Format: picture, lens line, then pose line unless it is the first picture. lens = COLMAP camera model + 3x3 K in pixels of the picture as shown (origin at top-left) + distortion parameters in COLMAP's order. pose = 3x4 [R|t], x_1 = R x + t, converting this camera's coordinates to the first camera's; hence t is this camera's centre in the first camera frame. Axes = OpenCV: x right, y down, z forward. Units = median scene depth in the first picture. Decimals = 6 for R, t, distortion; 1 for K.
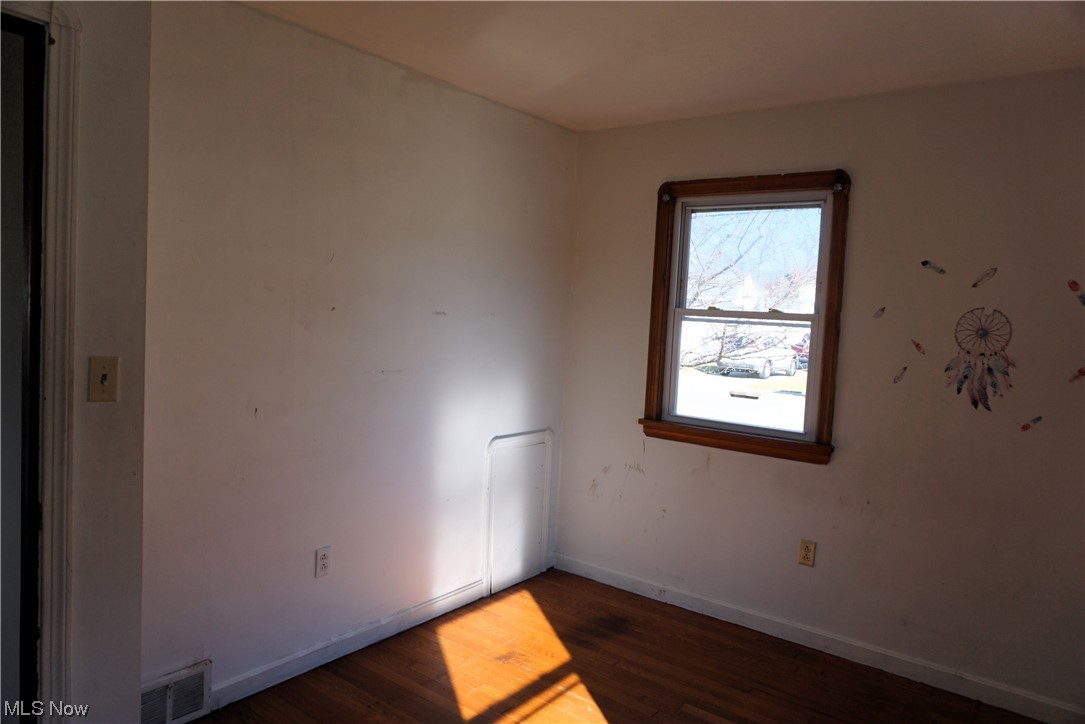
lens RADIAL K [[721.6, 0, 546.3], [0, 721.6, 358.7], [0, 0, 1]] dist [-0.052171, 0.031414]
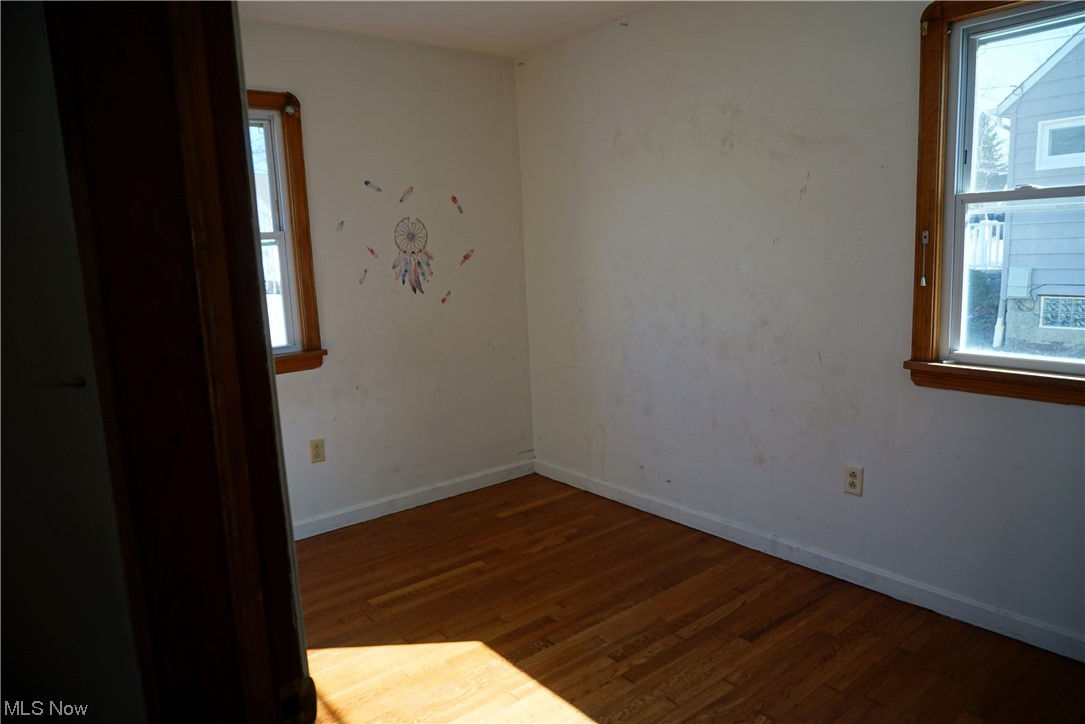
lens RADIAL K [[721.6, 0, 546.3], [0, 721.6, 358.7], [0, 0, 1]] dist [-0.052171, 0.031414]
pose [[0.226817, -0.215107, 0.949886, -0.657937], [0.116831, 0.974271, 0.192732, -0.043100], [-0.966905, 0.067262, 0.246112, 0.434765]]
